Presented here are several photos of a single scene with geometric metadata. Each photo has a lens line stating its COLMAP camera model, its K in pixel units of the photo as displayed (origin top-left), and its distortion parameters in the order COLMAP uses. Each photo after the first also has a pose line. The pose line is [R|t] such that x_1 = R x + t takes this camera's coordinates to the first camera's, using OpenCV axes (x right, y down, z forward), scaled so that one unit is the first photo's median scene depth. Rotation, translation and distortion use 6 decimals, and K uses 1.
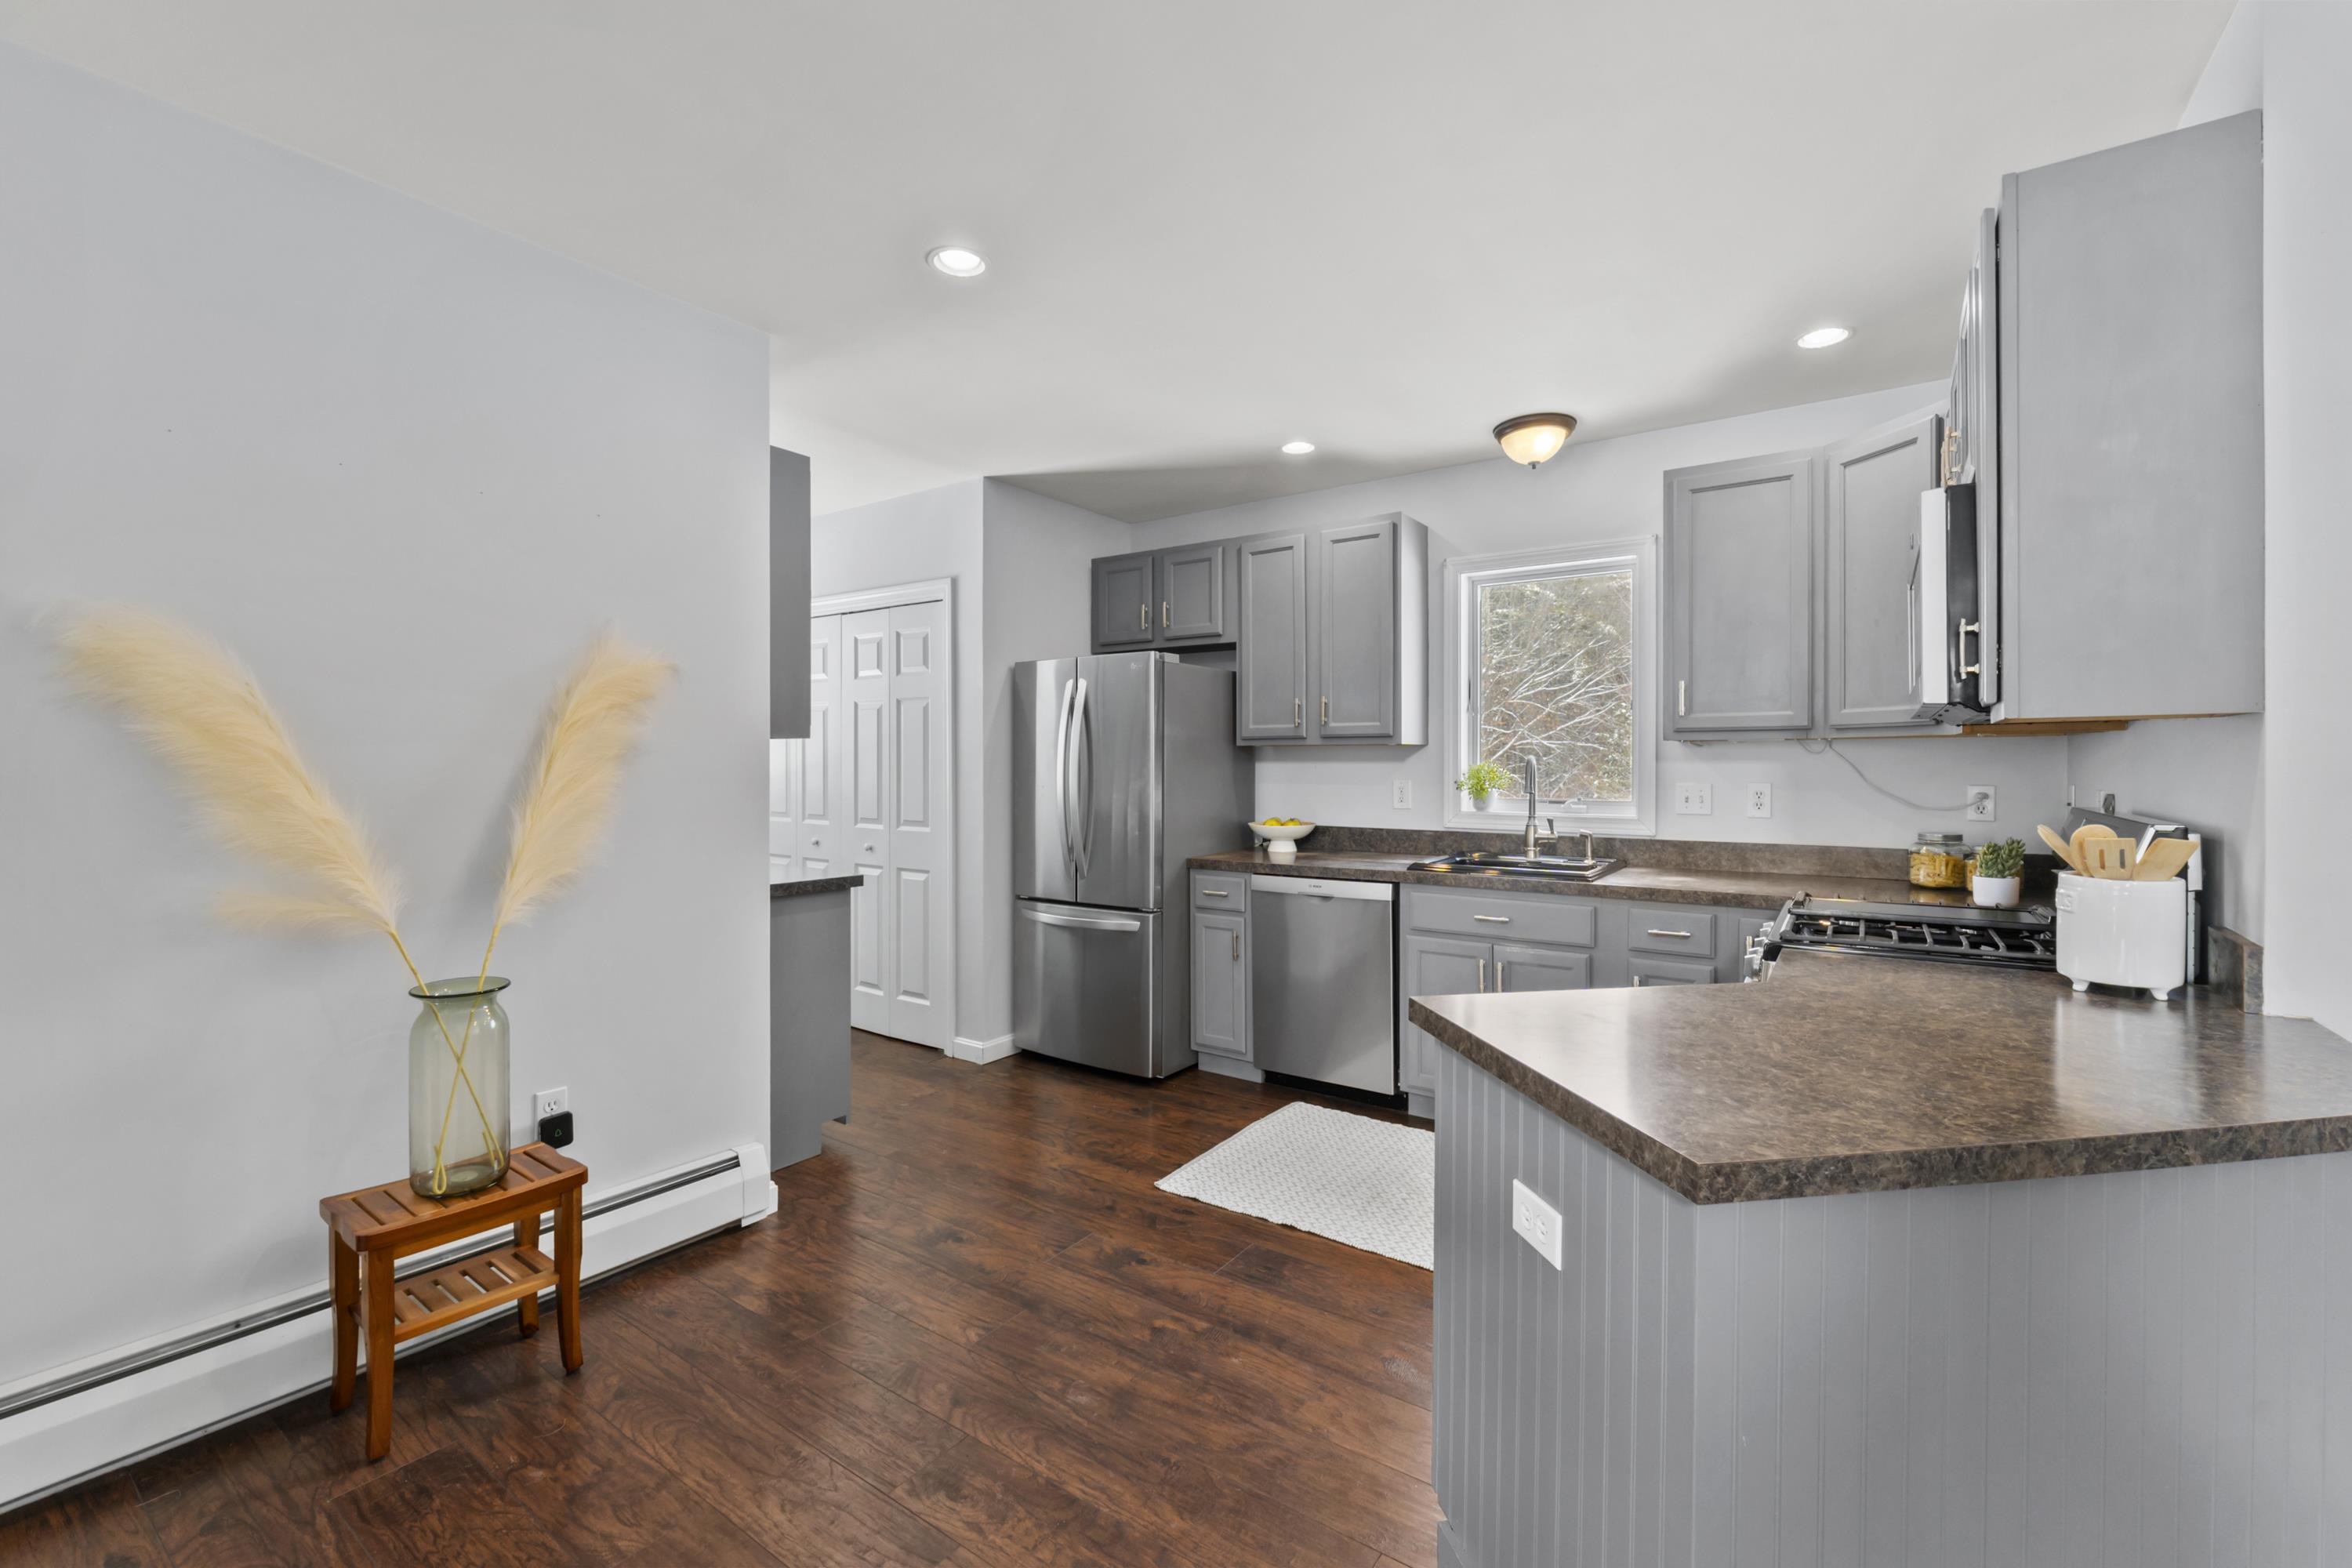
lens RADIAL K [[991.8, 0, 1171.9], [0, 991.8, 787.4], [0, 0, 1]] dist [-0.007829, -0.000618]
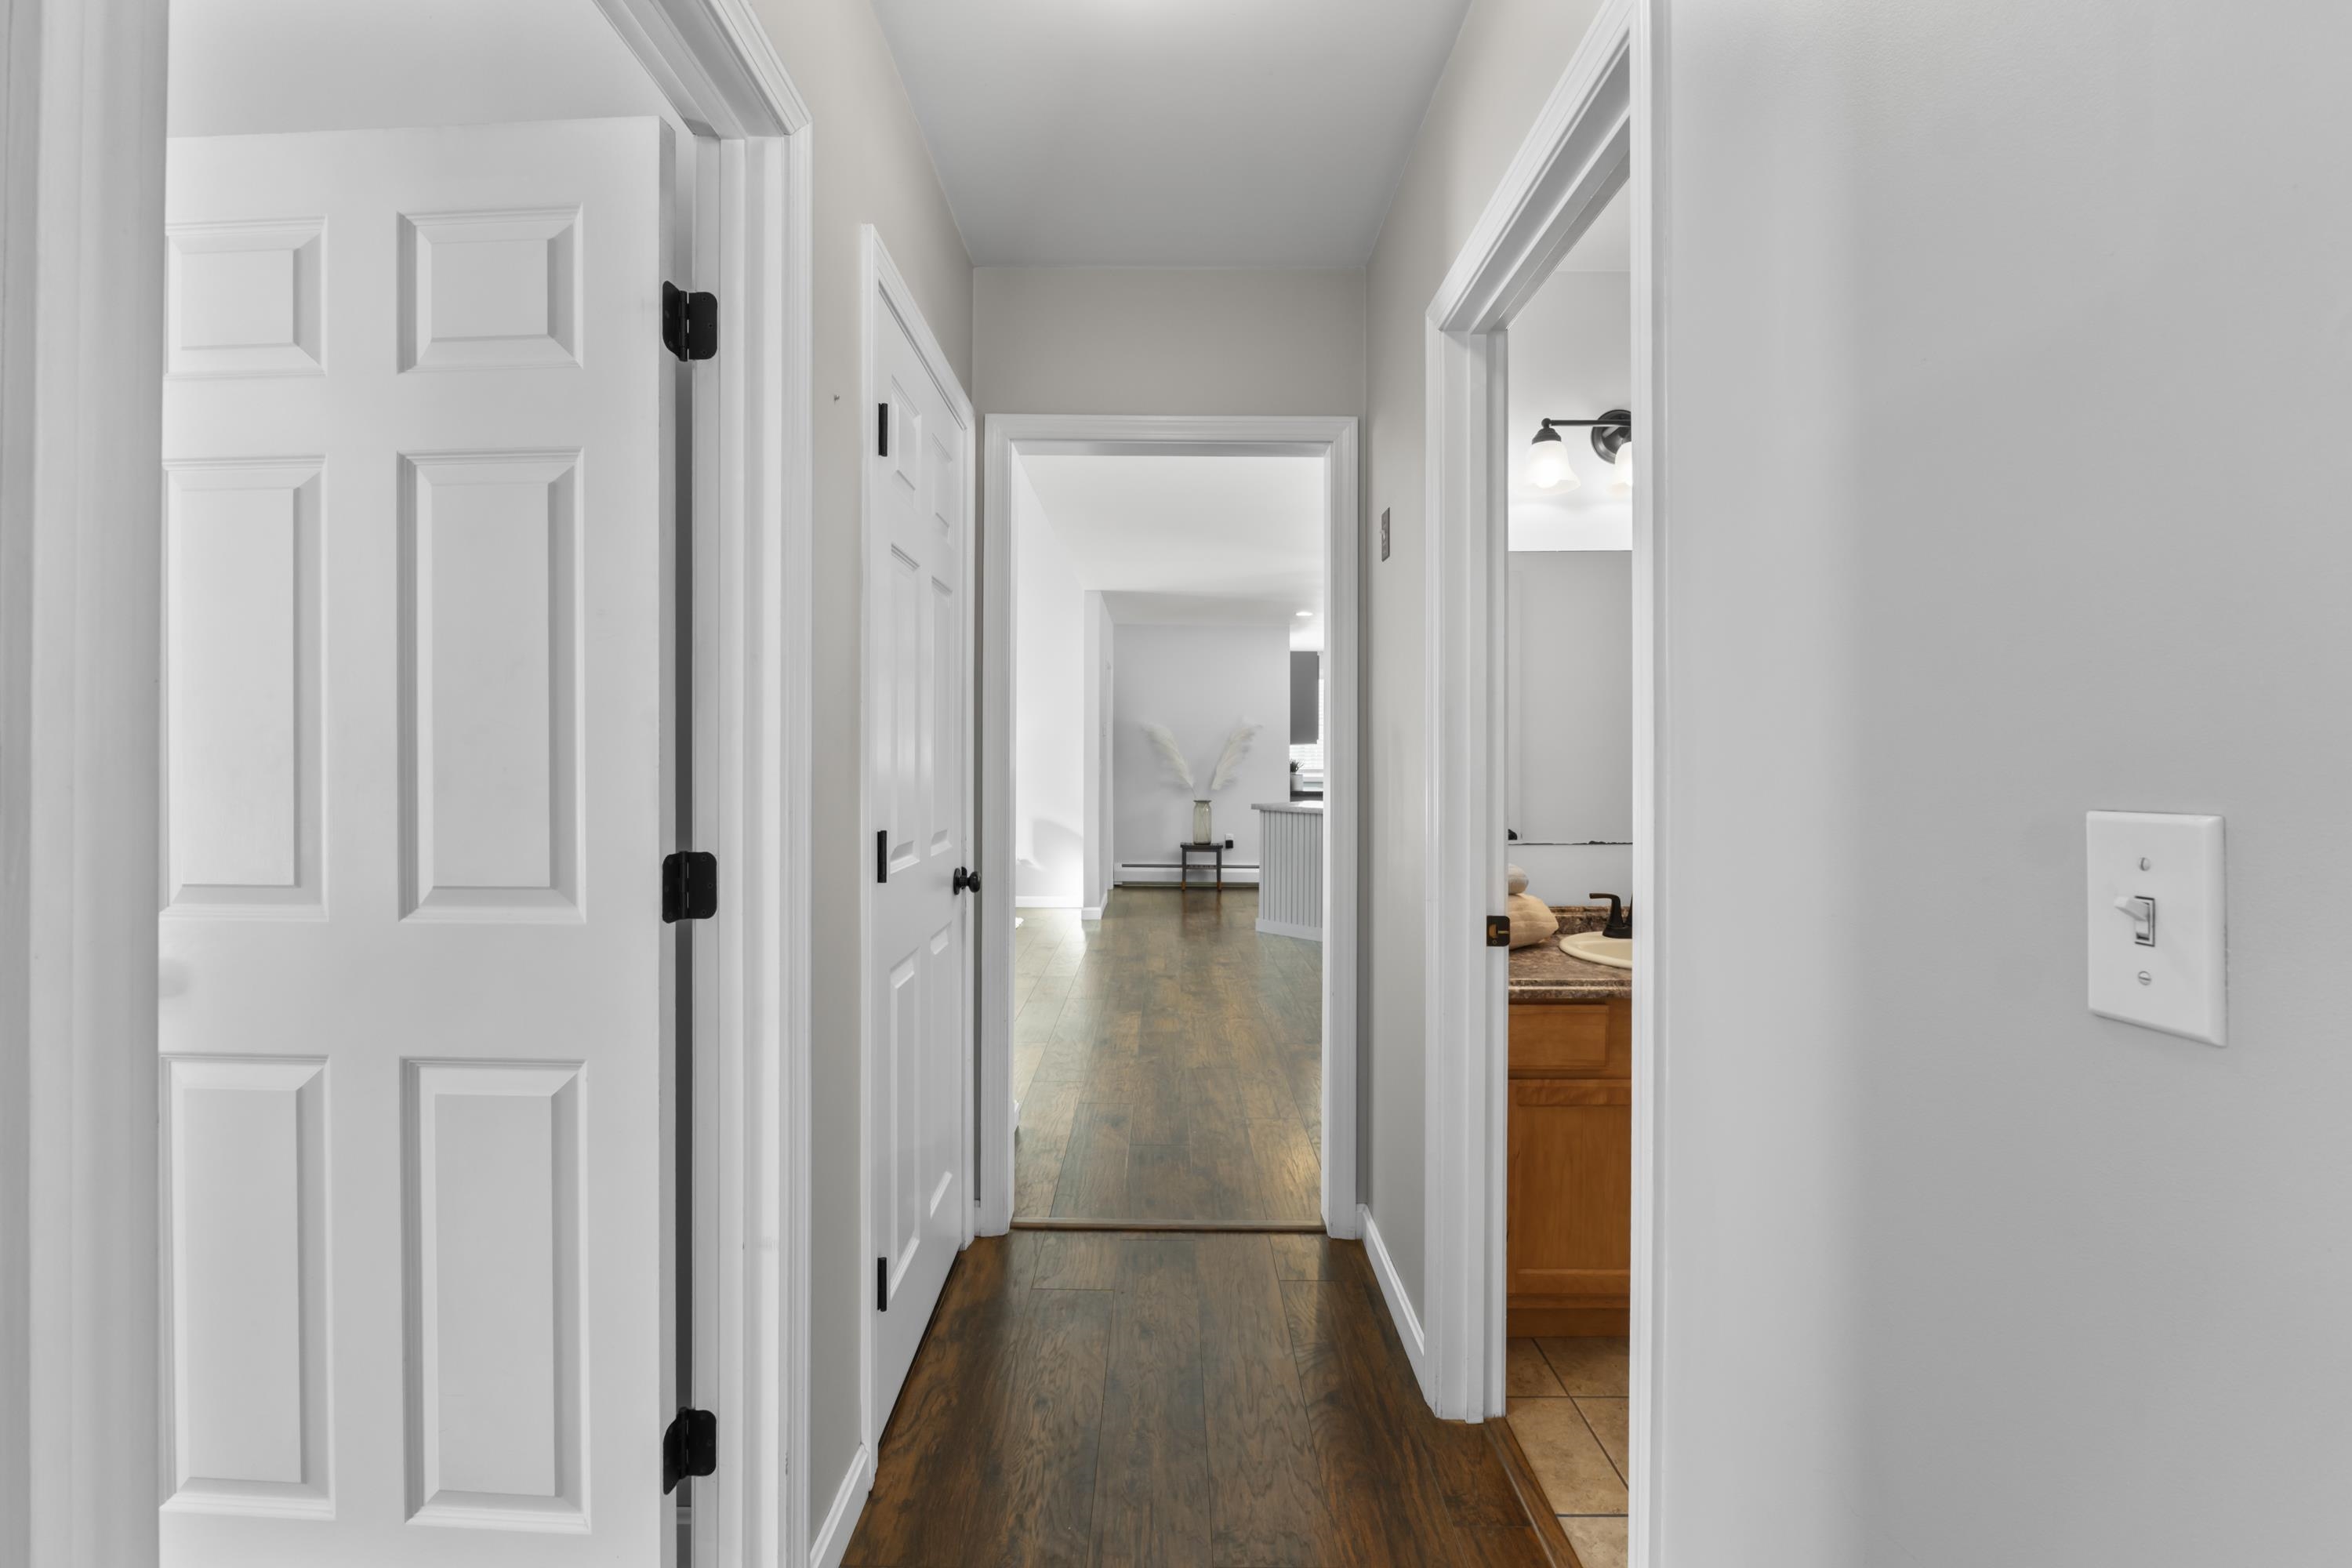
lens RADIAL K [[991.8, 0, 1172.7], [0, 991.8, 760.1], [0, 0, 1]] dist [-0.007829, -0.000618]
pose [[0.569099, 0.001627, -0.822267, 1.822720], [-0.018451, 0.999772, -0.010793, 0.040187], [0.822062, 0.021314, 0.568999, -1.053981]]
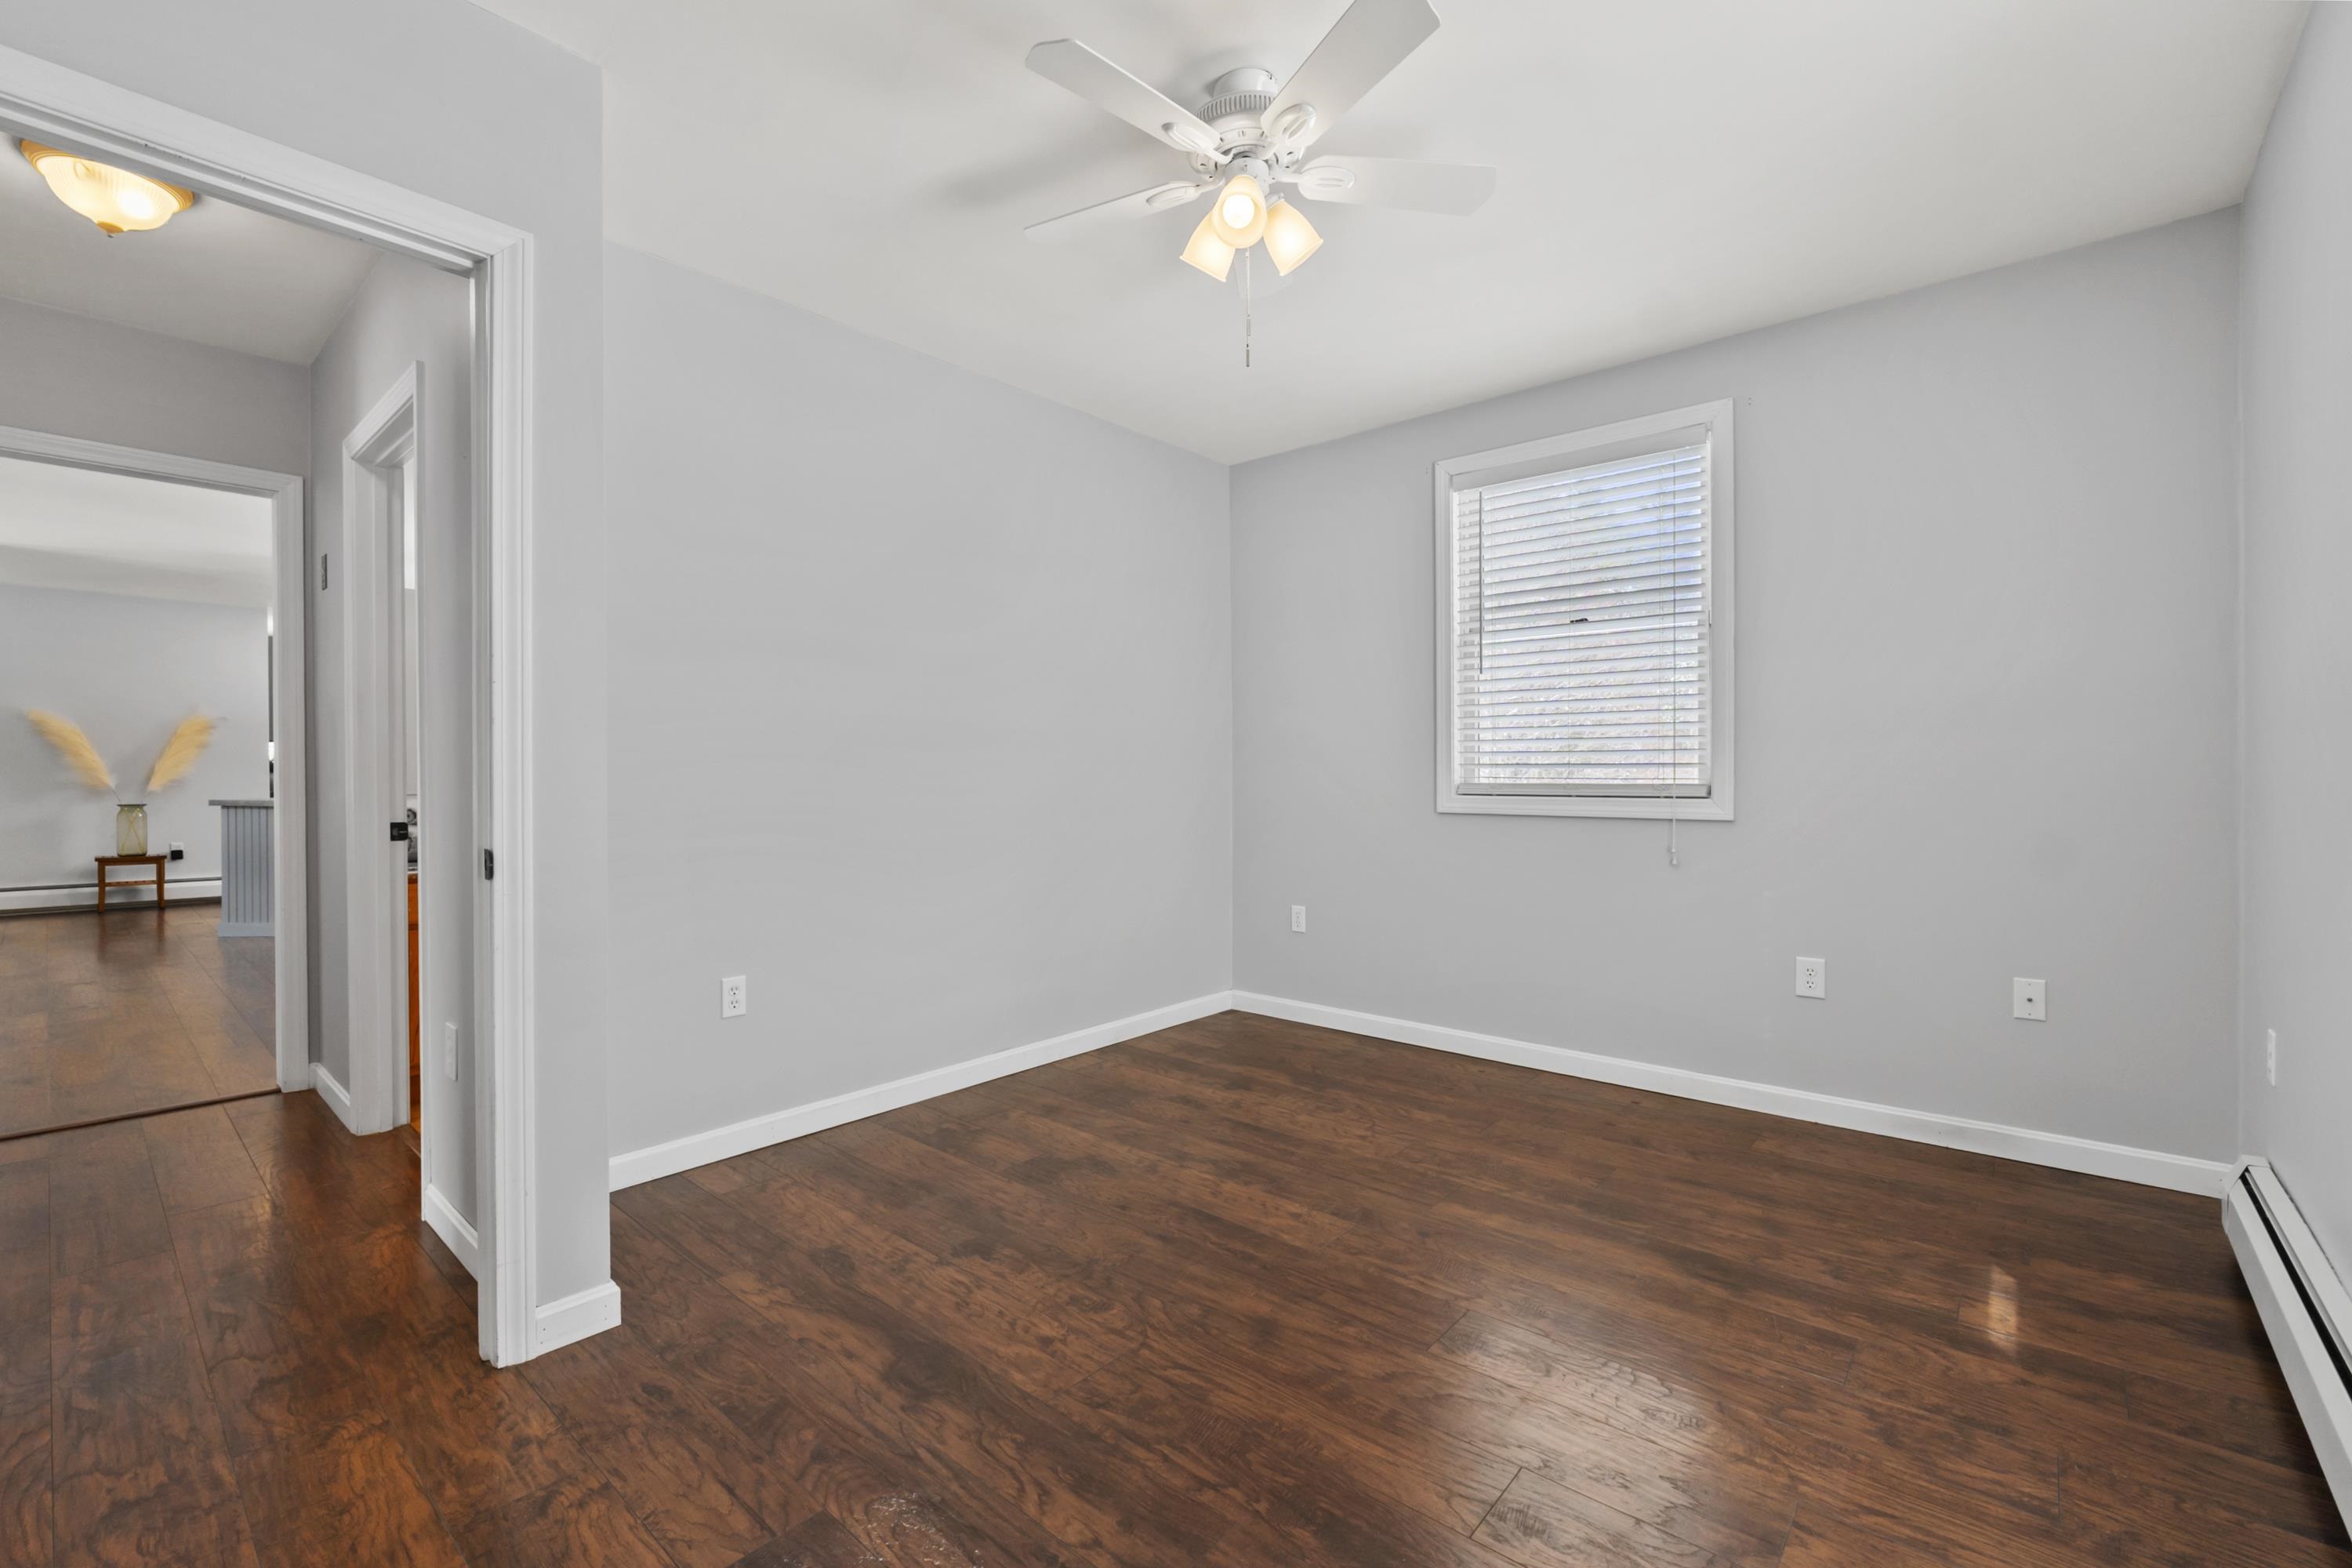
lens RADIAL K [[991.8, 0, 1169.2], [0, 991.8, 775.4], [0, 0, 1]] dist [-0.007829, -0.000618]
pose [[0.992908, -0.003532, -0.118836, 2.299740], [0.002066, 0.999920, -0.012460, 0.088433], [0.118870, 0.012126, 0.992836, -1.419389]]
